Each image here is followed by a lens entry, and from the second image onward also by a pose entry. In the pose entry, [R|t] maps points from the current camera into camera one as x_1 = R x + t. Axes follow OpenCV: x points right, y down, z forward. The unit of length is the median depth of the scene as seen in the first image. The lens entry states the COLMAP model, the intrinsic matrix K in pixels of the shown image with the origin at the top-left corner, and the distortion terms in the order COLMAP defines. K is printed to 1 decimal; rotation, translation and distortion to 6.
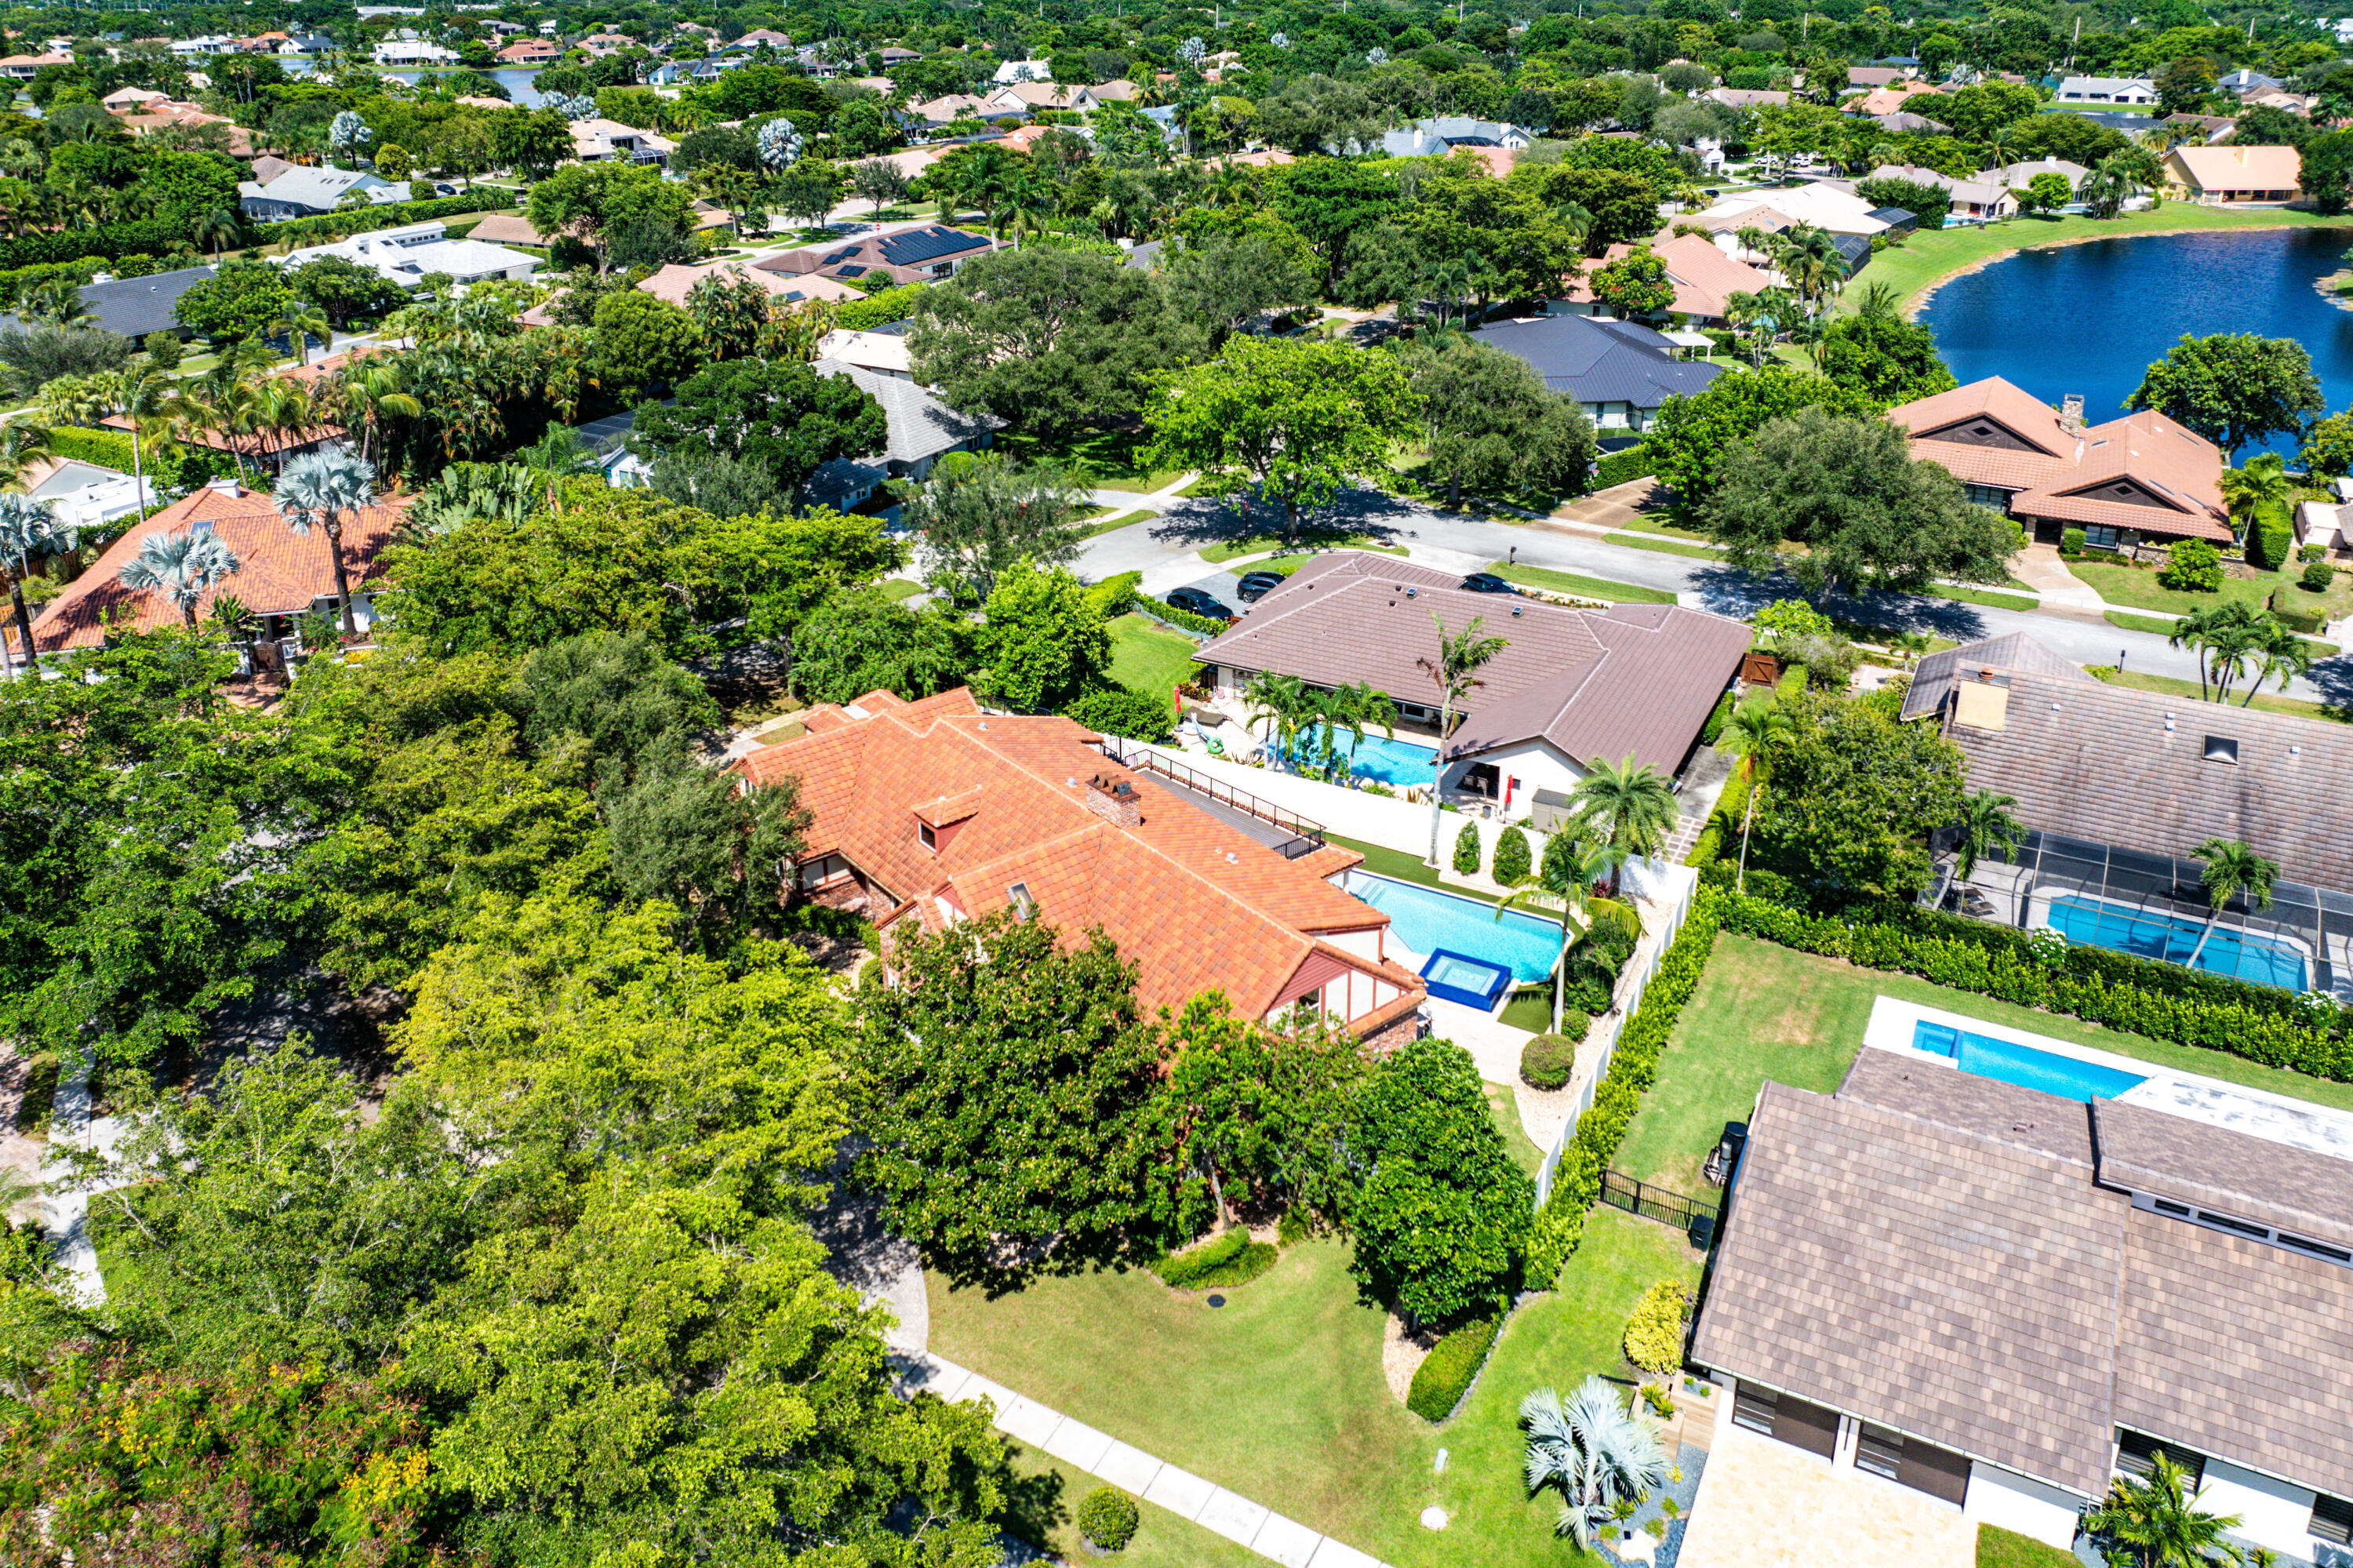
lens RADIAL K [[1641.5, 0, 1176.5], [0, 1641.5, 784.0], [0, 0, 1]] dist [-0.017911, 0.001342]
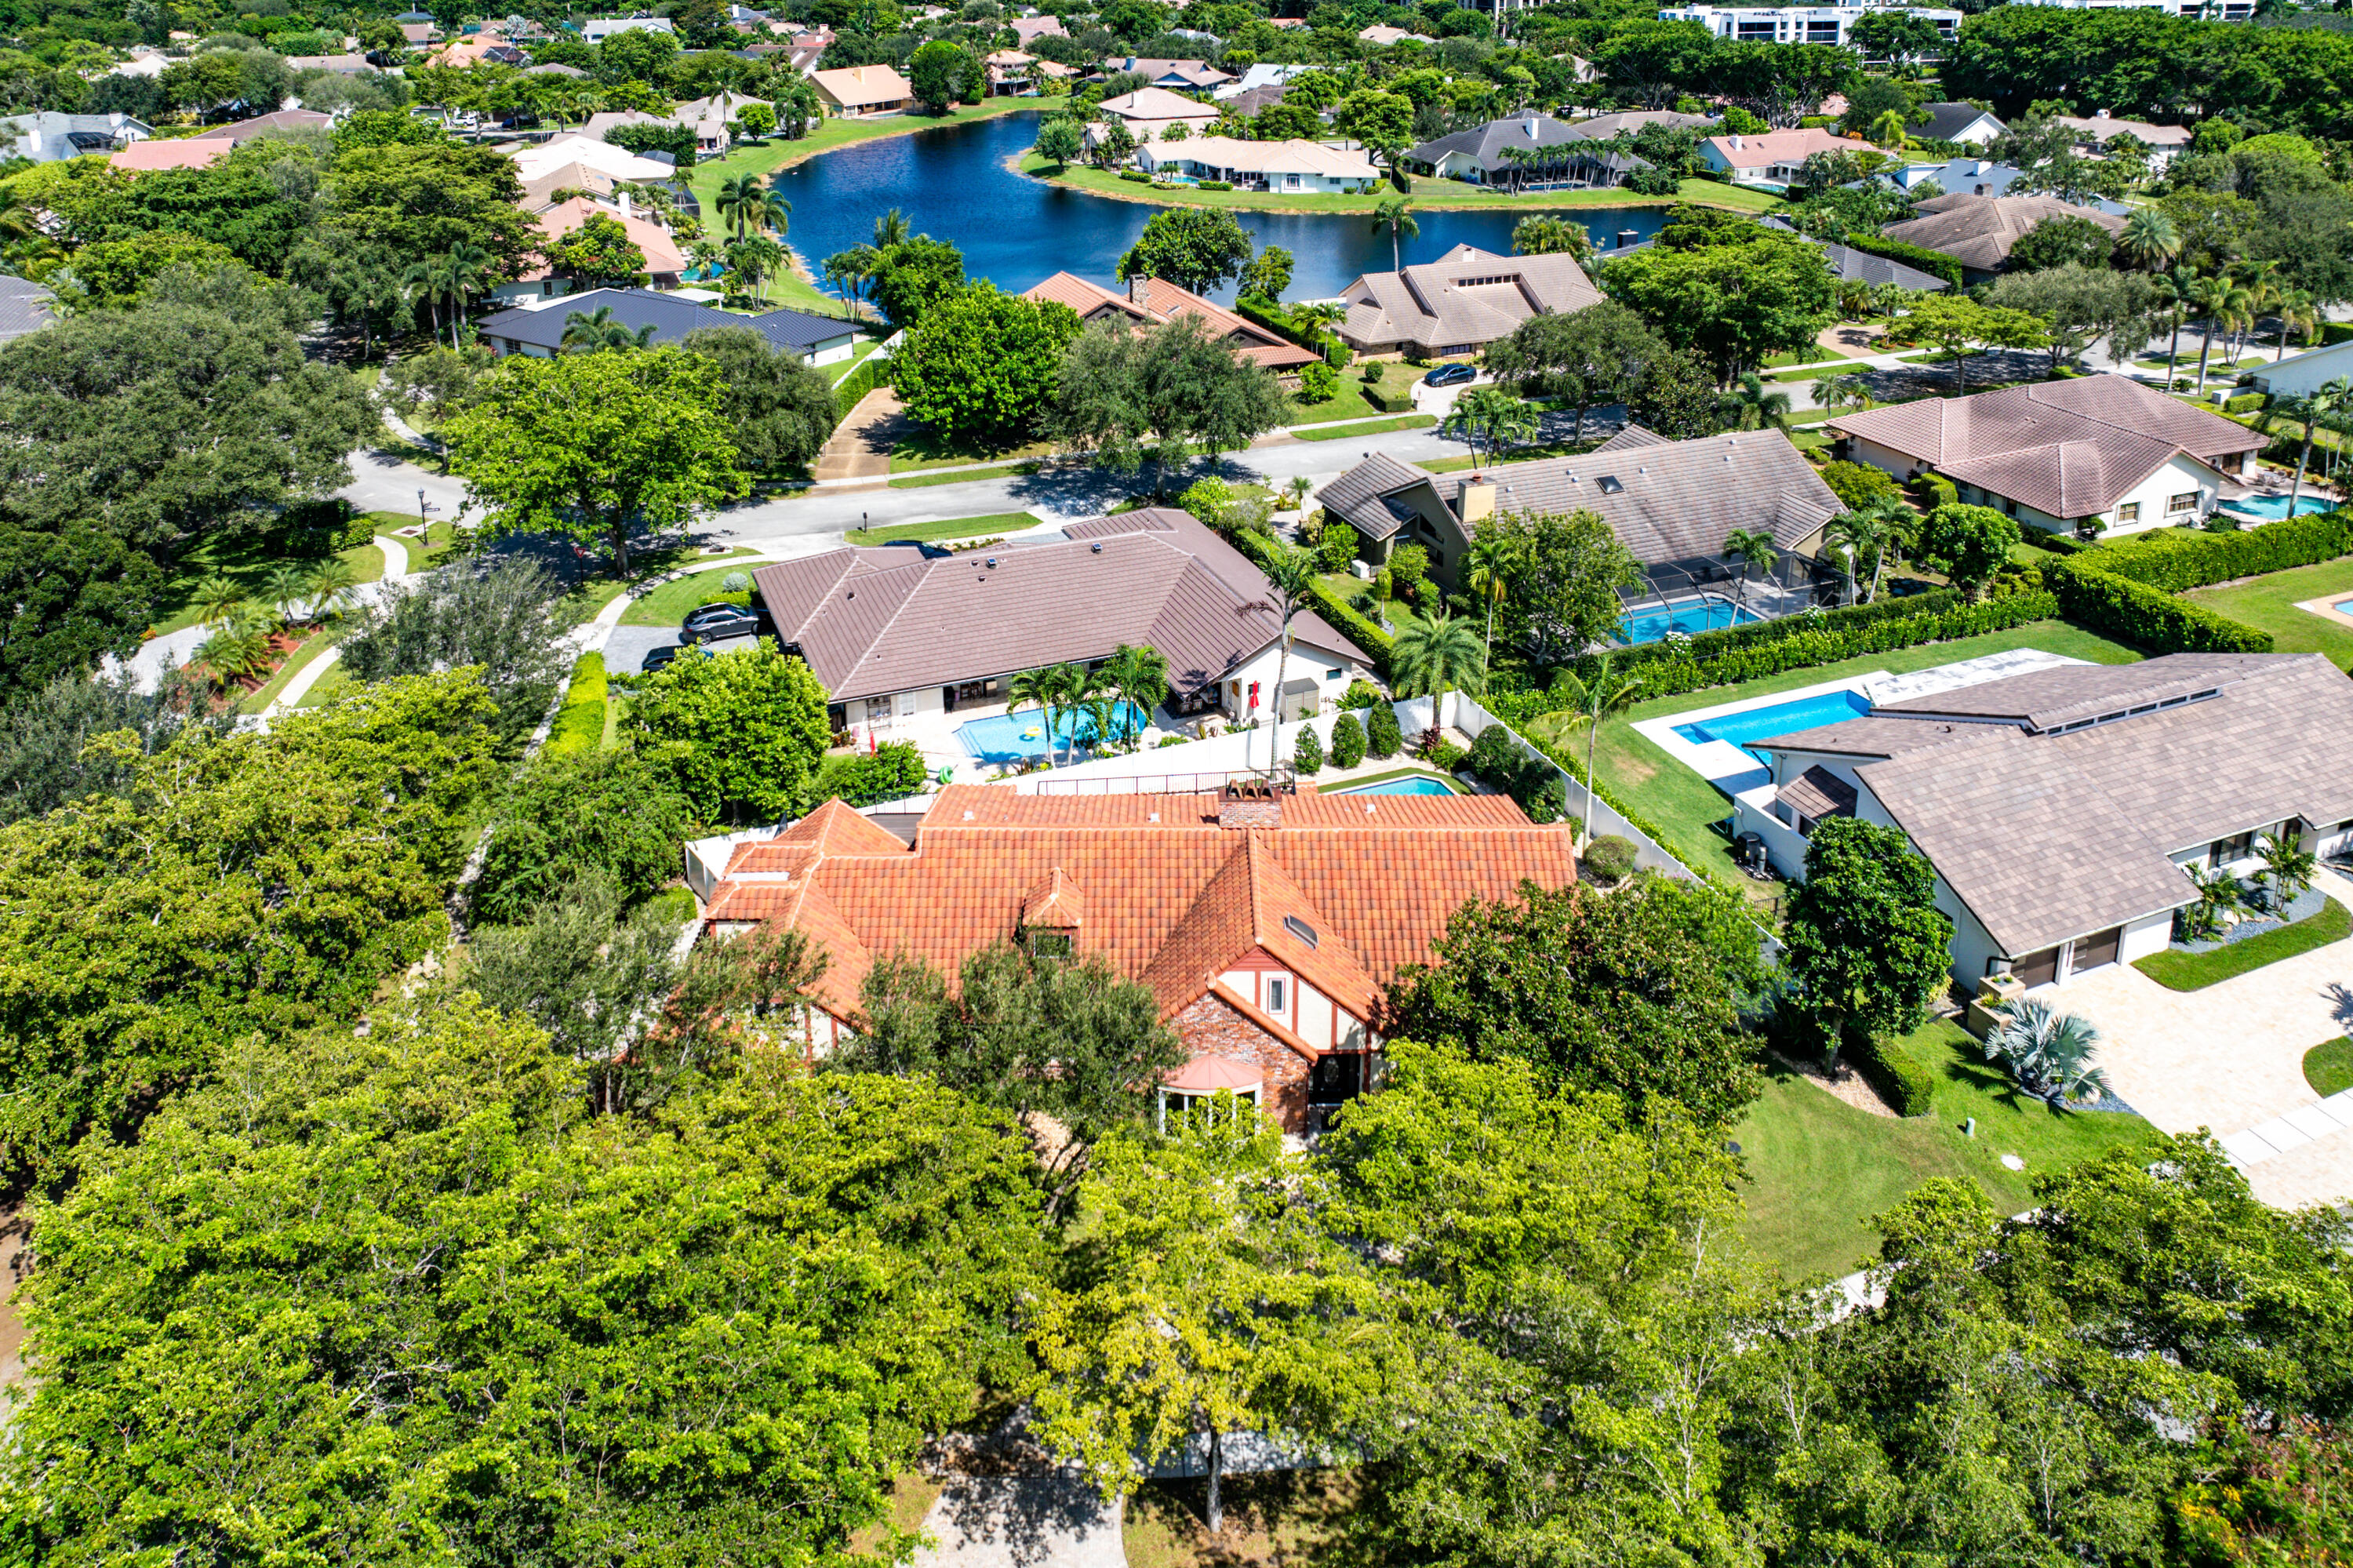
lens RADIAL K [[1641.5, 0, 1176.5], [0, 1641.5, 784.0], [0, 0, 1]] dist [-0.017911, 0.001342]
pose [[0.626128, -0.364396, 0.689333, -0.287143], [0.347305, 0.921870, 0.171860, -0.071190], [-0.698100, 0.131802, 0.703764, 0.155210]]
